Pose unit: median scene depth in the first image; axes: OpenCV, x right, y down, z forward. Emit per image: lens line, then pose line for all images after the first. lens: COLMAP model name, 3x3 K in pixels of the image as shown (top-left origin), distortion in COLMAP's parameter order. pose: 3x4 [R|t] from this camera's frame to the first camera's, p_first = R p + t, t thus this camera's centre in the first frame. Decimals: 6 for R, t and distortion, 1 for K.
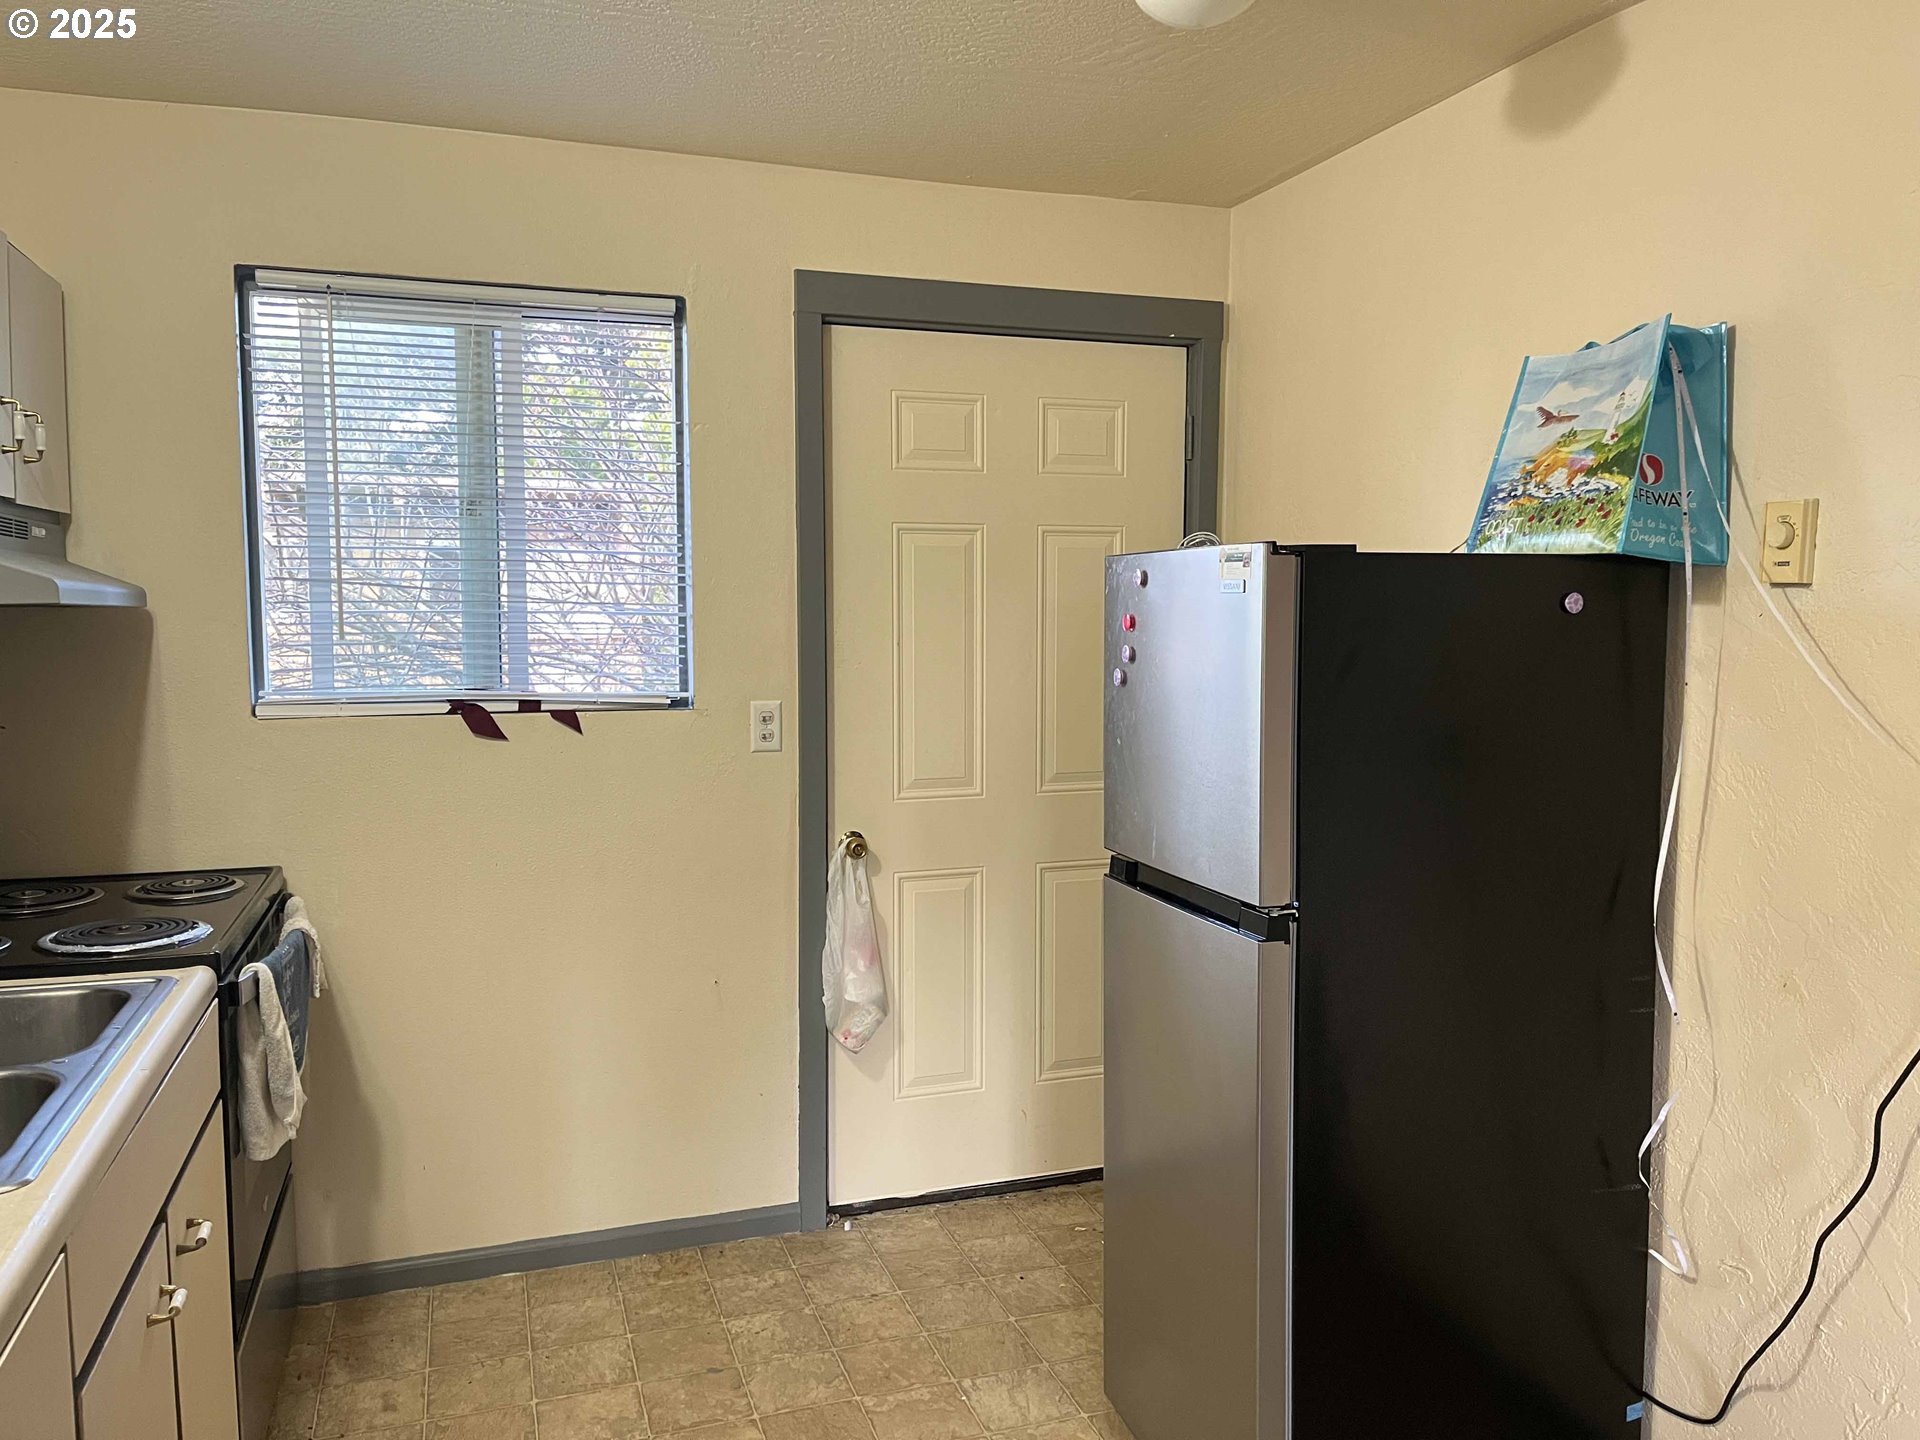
lens RADIAL K [[1435.0, 0, 971.4], [0, 1435.0, 718.7], [0, 0, 1]] dist [0.043427, -0.052302]
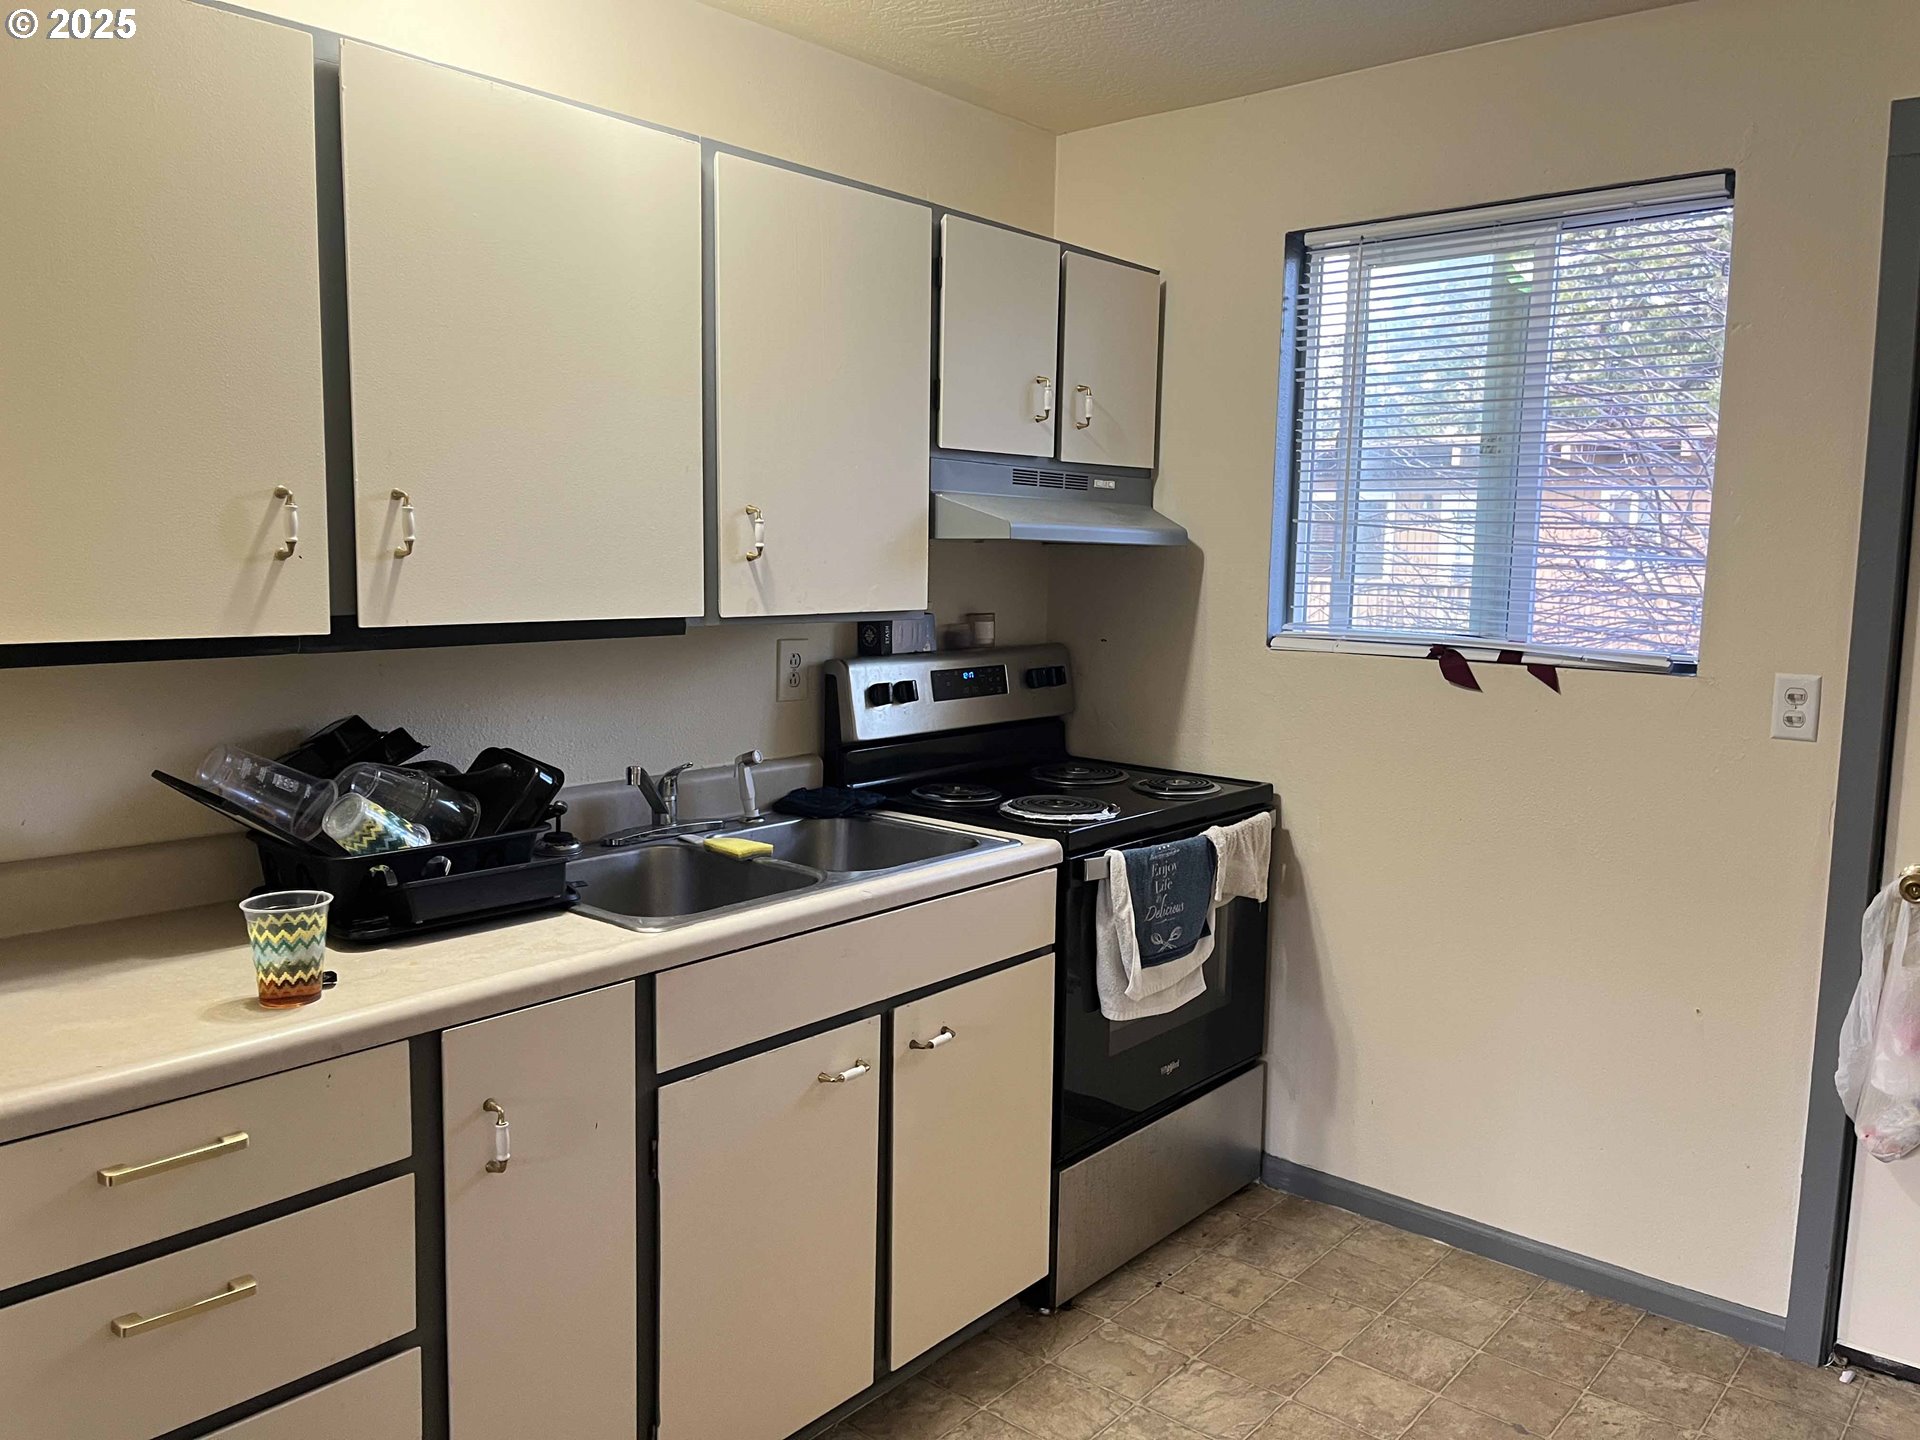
lens RADIAL K [[1435.0, 0, 971.4], [0, 1435.0, 718.7], [0, 0, 1]] dist [0.043427, -0.052302]
pose [[0.506614, 0.109904, -0.855139, 0.325059], [-0.084098, 0.993412, 0.077852, -0.012811], [0.858061, 0.032475, 0.512519, 0.235612]]
